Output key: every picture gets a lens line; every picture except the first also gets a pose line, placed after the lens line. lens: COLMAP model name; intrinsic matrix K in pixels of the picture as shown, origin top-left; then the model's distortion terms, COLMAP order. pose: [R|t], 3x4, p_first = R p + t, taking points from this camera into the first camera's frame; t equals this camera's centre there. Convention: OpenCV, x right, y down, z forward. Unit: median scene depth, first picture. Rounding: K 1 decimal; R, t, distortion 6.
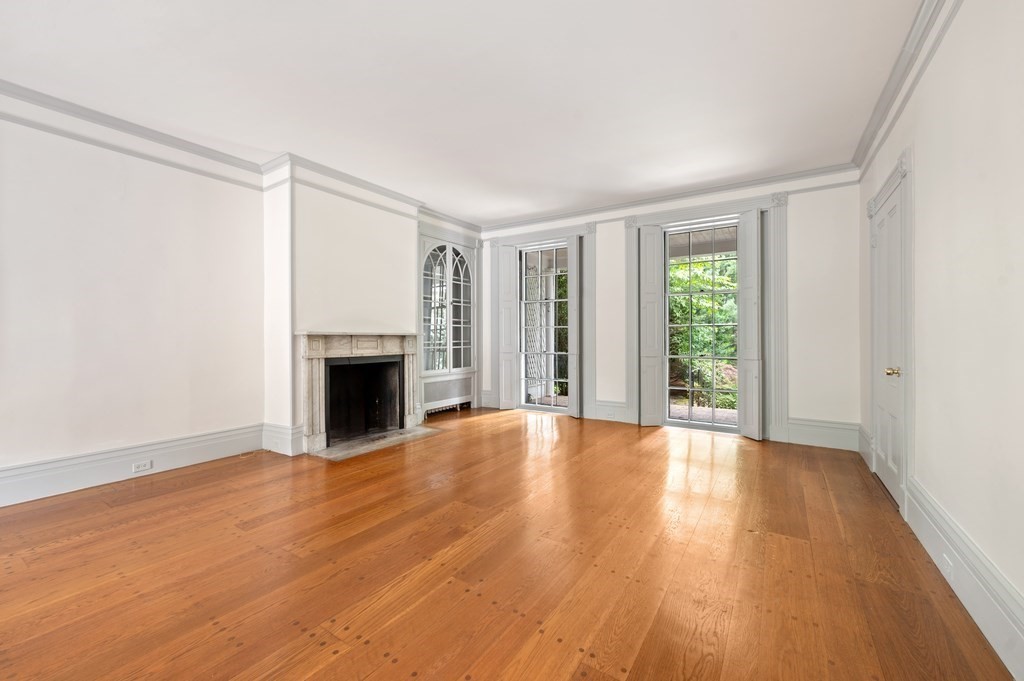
lens RADIAL K [[413.8, 0, 512.0], [0, 413.8, 337.5], [0, 0, 1]] dist [-0.000645, 0.000054]
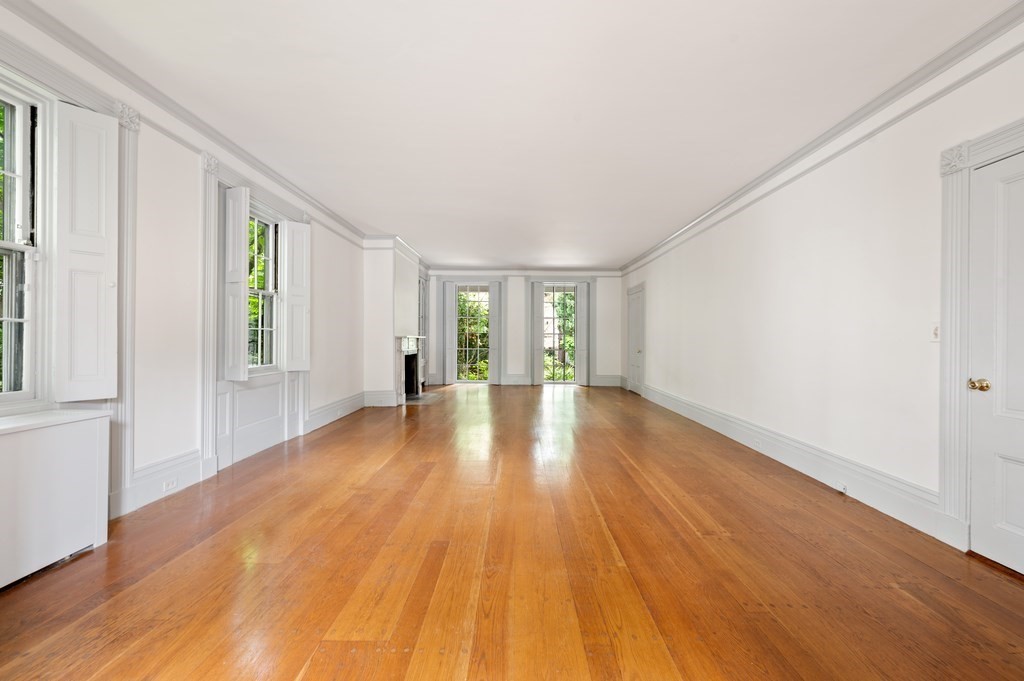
lens RADIAL K [[413.8, 0, 512.0], [0, 413.8, 337.5], [0, 0, 1]] dist [-0.000645, 0.000054]
pose [[0.842334, 0.006595, 0.538916, -0.943491], [-0.005442, 0.999978, -0.003731, -0.001941], [-0.538929, 0.000210, 0.842351, -0.662690]]
